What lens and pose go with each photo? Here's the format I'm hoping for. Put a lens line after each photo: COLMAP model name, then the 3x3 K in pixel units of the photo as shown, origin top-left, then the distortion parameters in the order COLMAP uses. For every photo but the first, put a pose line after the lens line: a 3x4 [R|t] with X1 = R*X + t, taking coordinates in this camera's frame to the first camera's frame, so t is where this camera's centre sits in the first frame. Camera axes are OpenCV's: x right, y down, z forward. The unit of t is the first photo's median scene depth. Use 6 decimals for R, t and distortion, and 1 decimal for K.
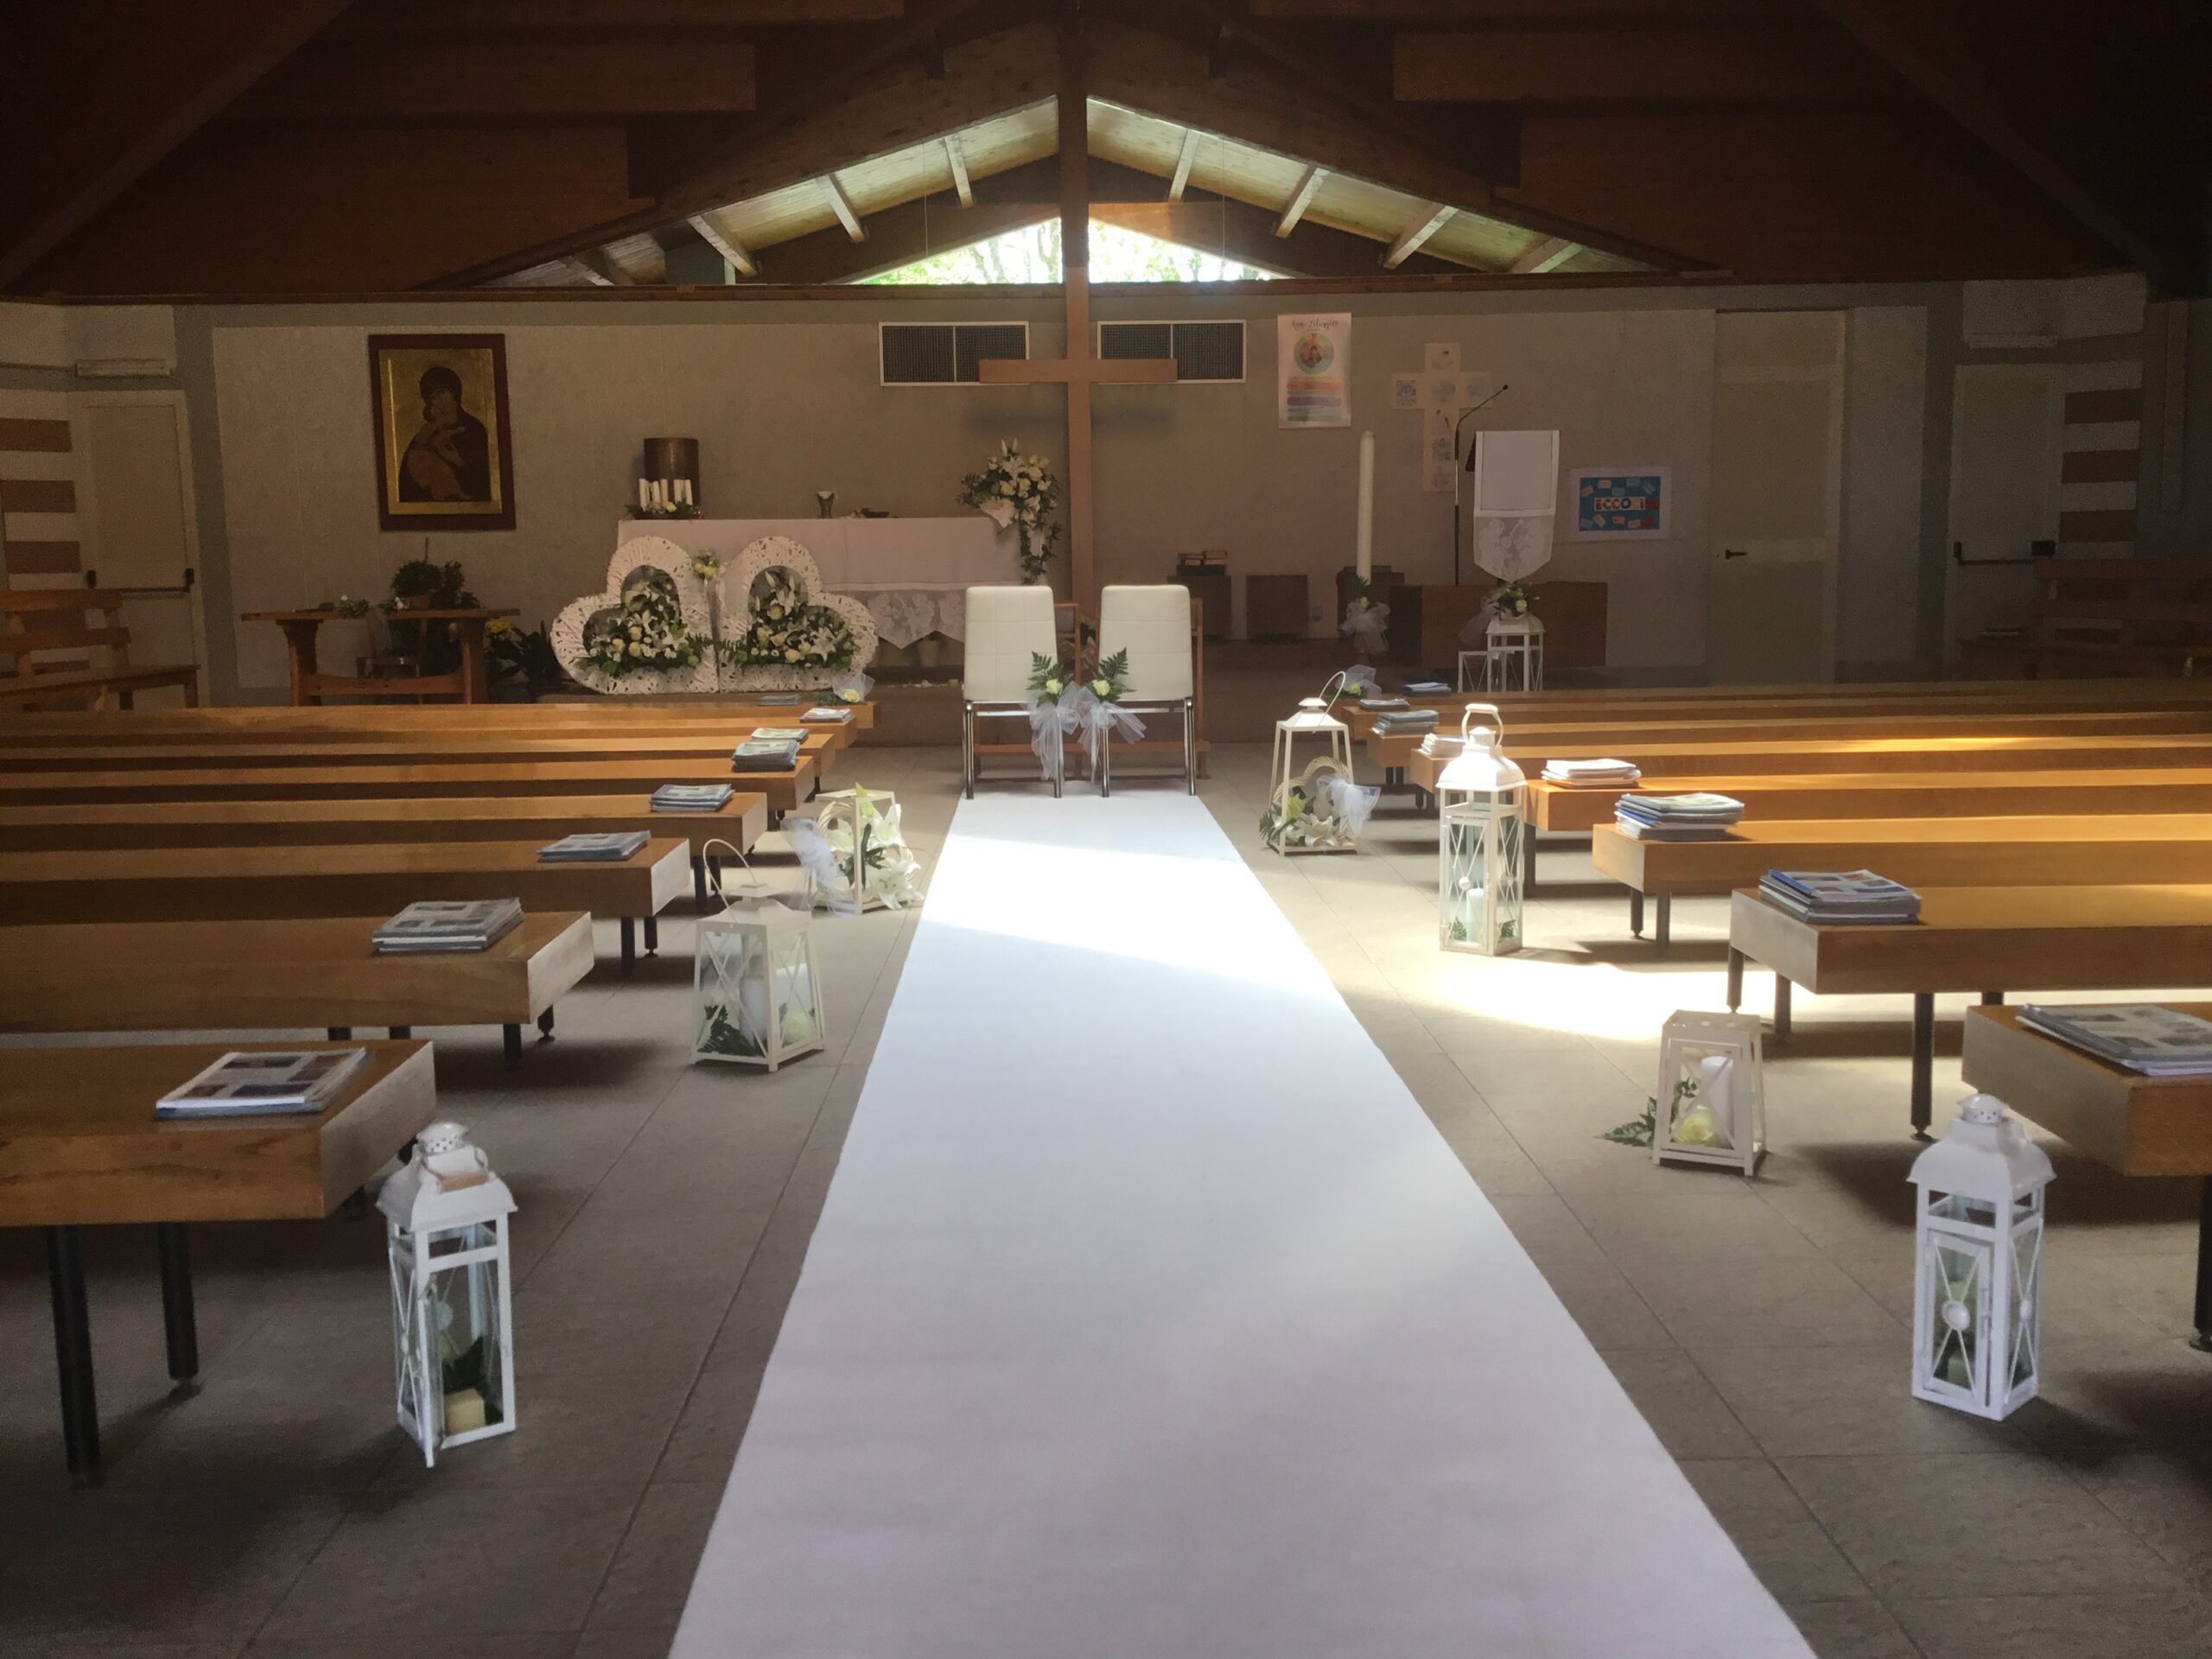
lens RADIAL K [[2005.8, 0, 1106.0], [0, 2005.8, 829.5], [0, 0, 1]] dist [0.130886, -0.255825]
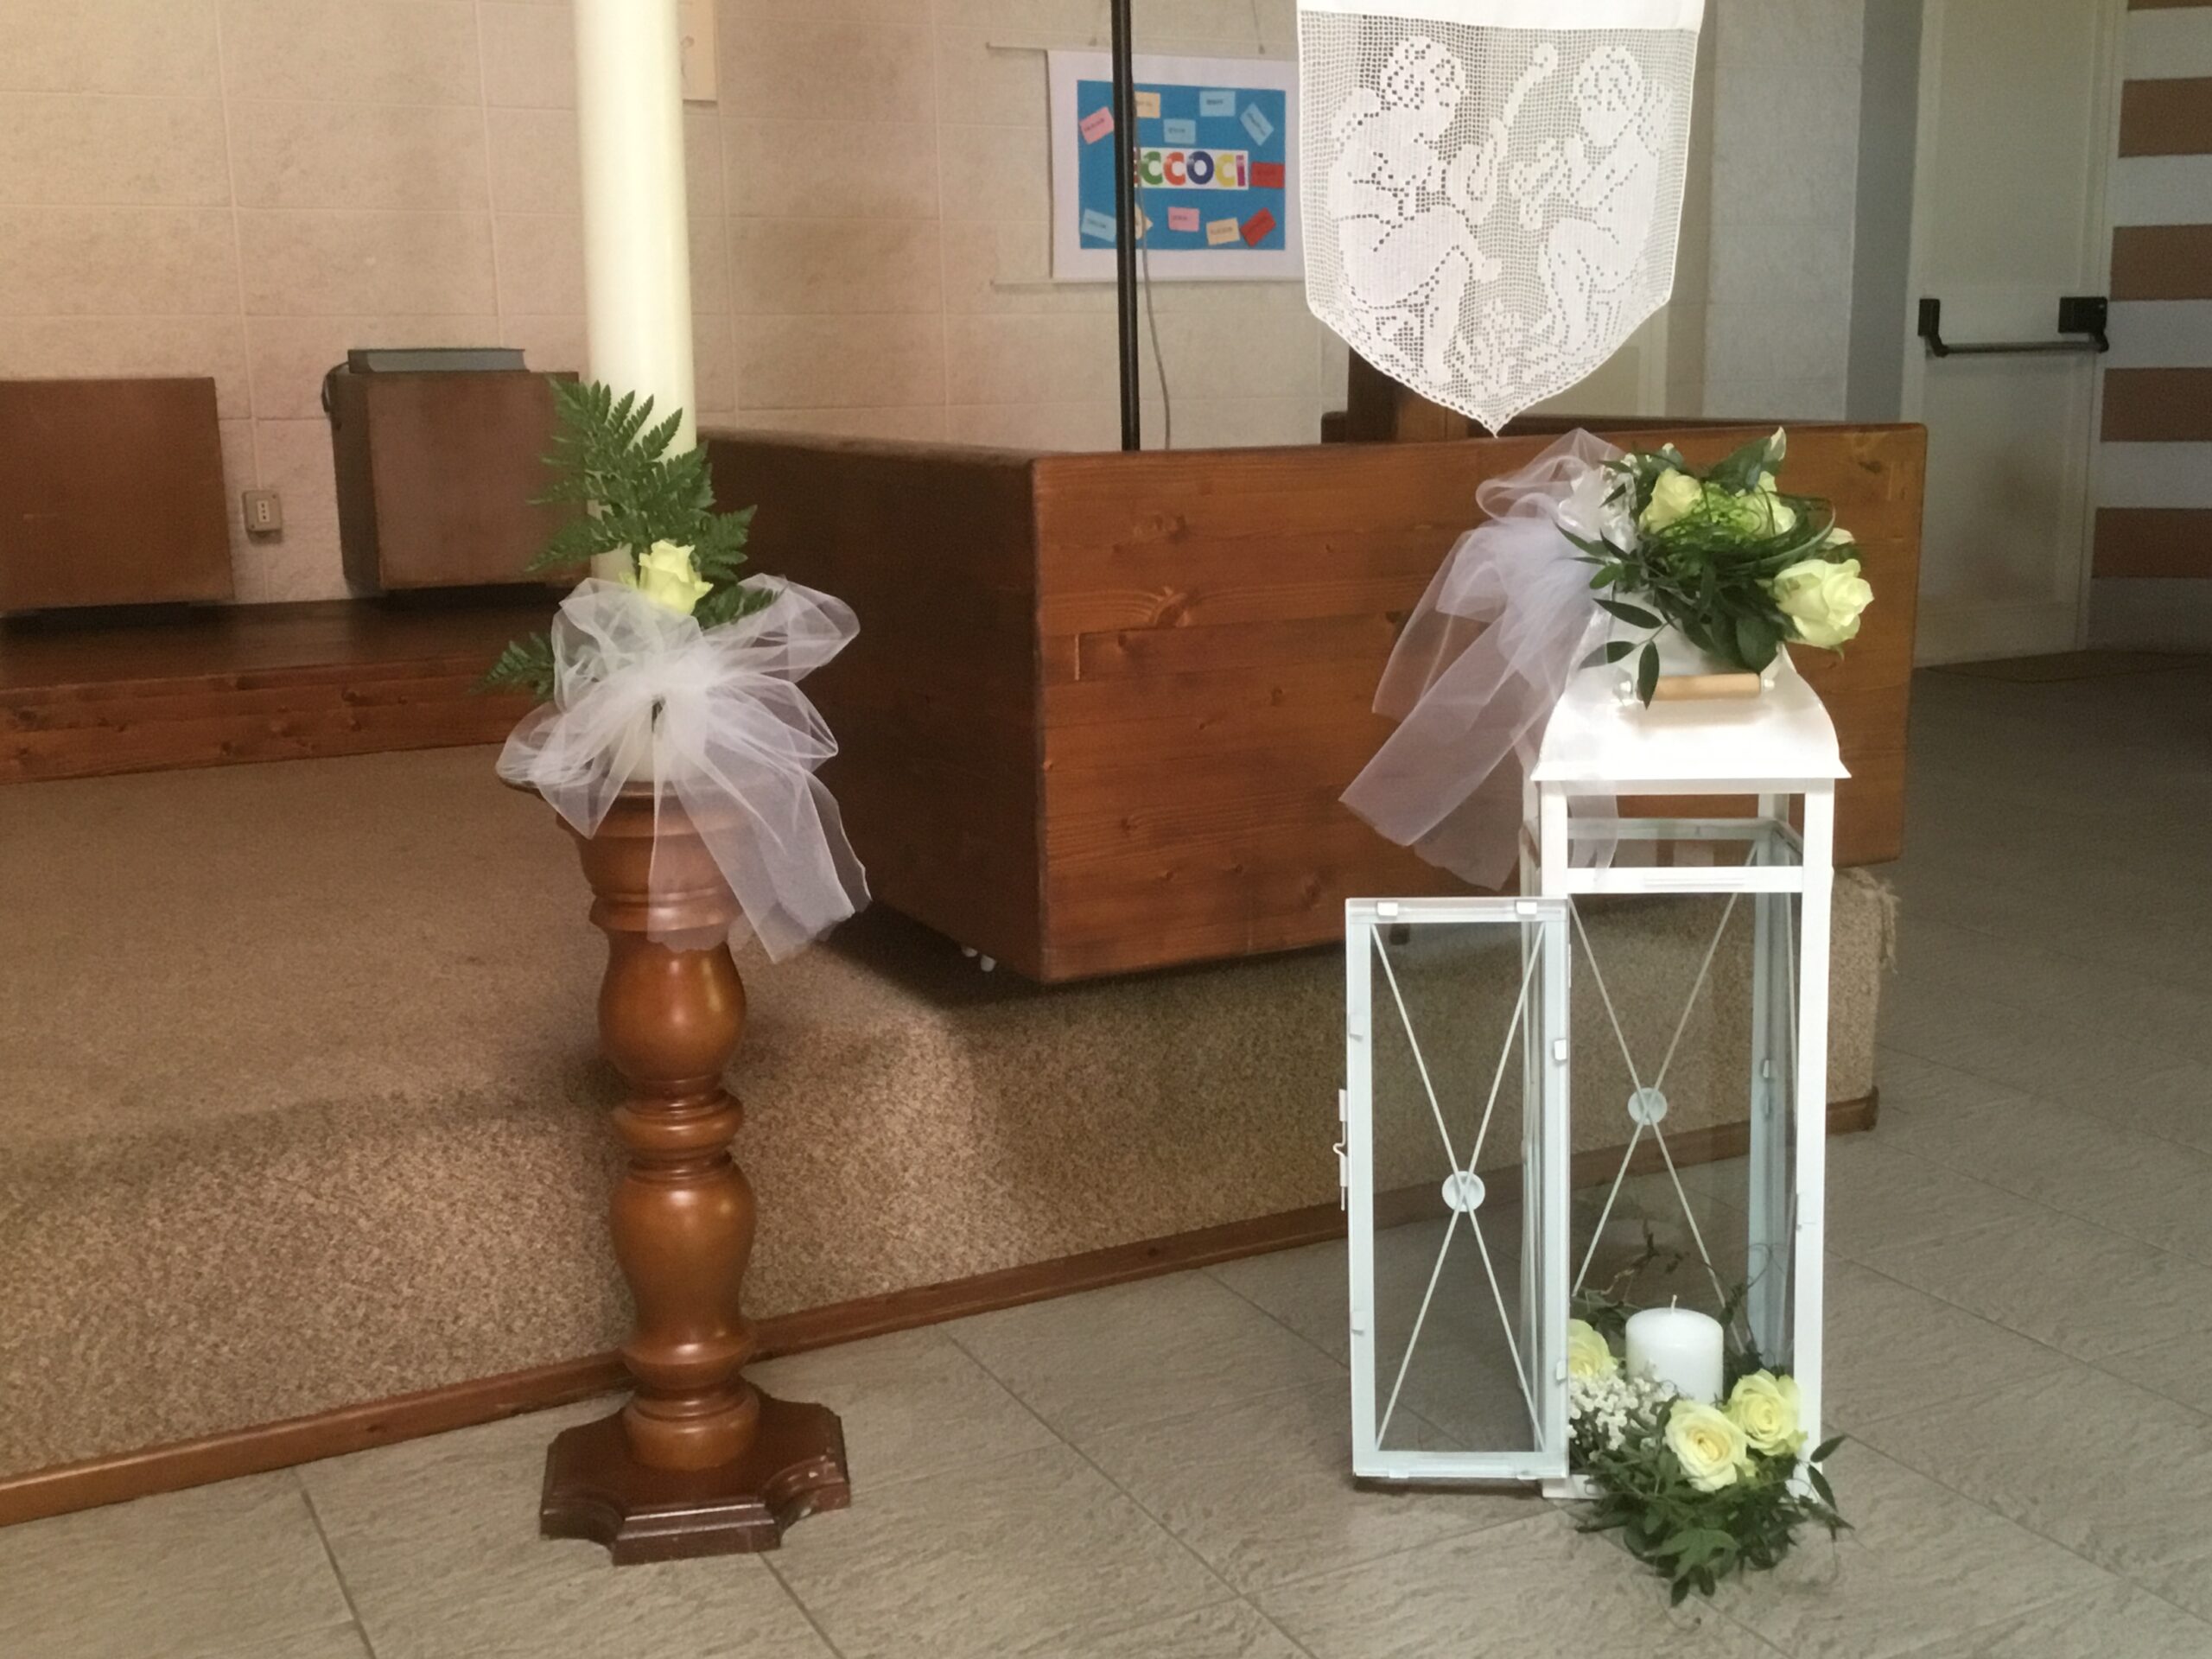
lens RADIAL K [[2389.5, 0, 1106.0], [0, 2389.5, 829.5], [0, 0, 1]] dist [0.080882, -0.015559]
pose [[0.899667, -0.082859, 0.428642, 0.063010], [0.057369, 0.995748, 0.072074, -0.081766], [-0.432791, -0.040252, 0.900595, 0.645178]]
